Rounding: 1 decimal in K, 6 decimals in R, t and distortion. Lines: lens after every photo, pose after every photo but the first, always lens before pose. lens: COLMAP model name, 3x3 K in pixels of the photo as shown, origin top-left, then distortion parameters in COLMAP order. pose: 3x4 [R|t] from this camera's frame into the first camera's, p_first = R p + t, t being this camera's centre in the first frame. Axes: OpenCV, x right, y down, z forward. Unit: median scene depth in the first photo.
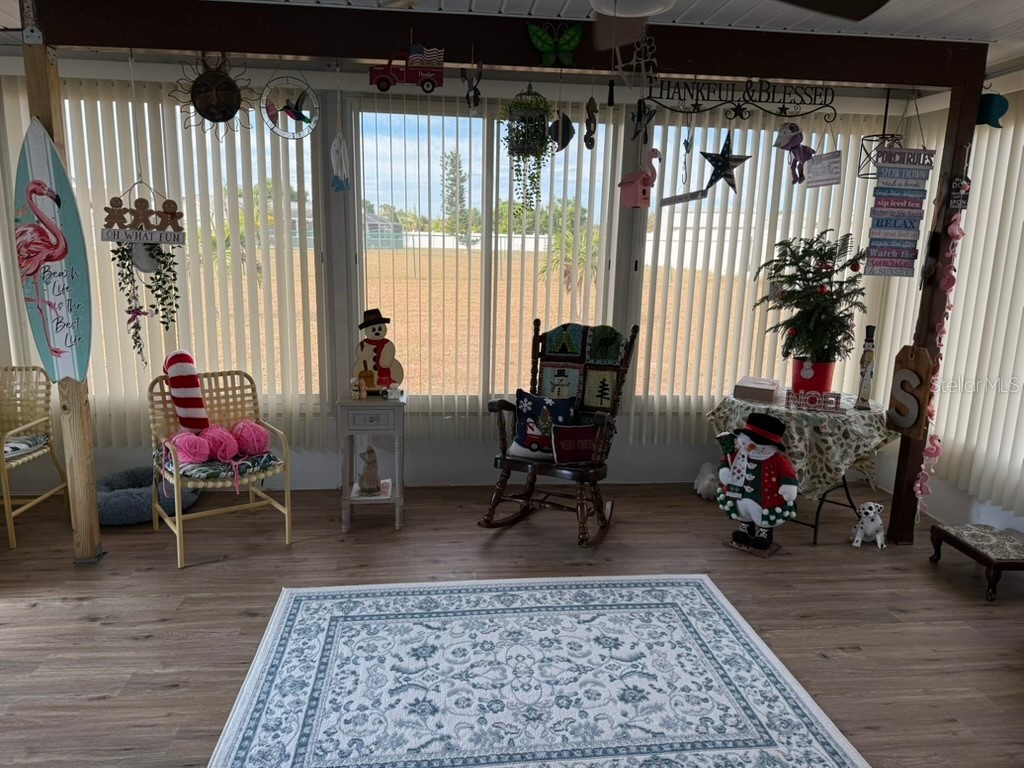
lens RADIAL K [[721.7, 0, 508.4], [0, 721.7, 380.7], [0, 0, 1]] dist [0.096249, -0.129011]
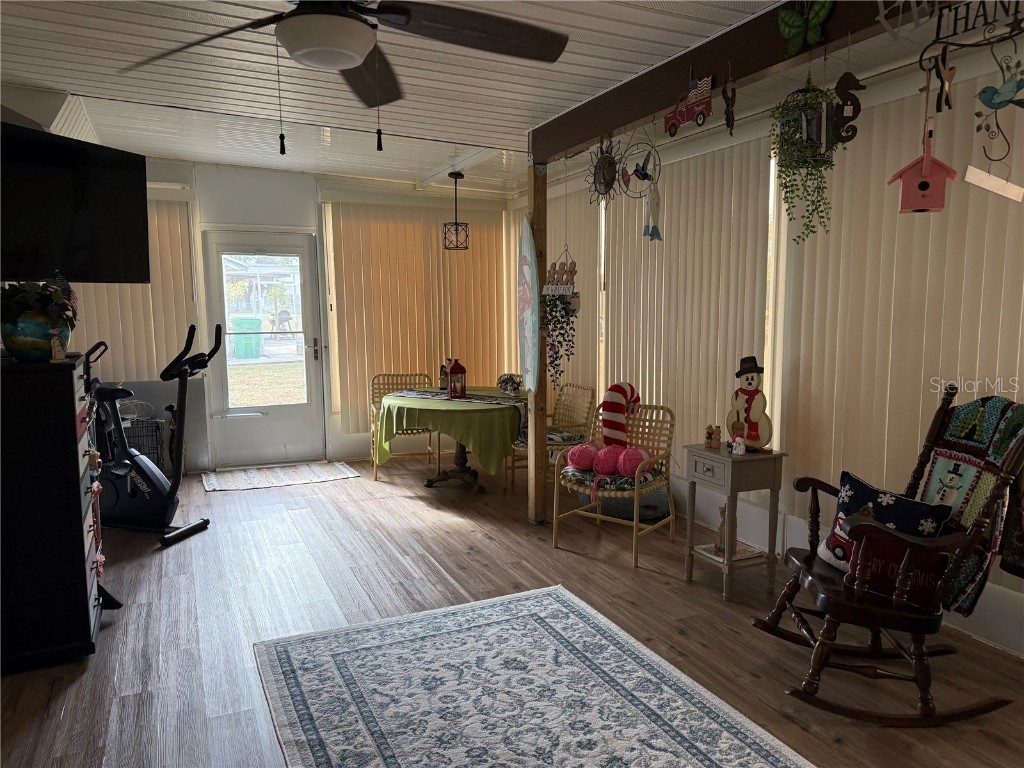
lens RADIAL K [[717.9, 0, 513.0], [0, 717.9, 378.4], [0, 0, 1]] dist [0.231975, -0.341495]
pose [[0.326978, 0.075441, -0.942016, 0.760198], [-0.166283, 0.985849, 0.021233, -0.051936], [0.930288, 0.149698, 0.334896, 0.514373]]
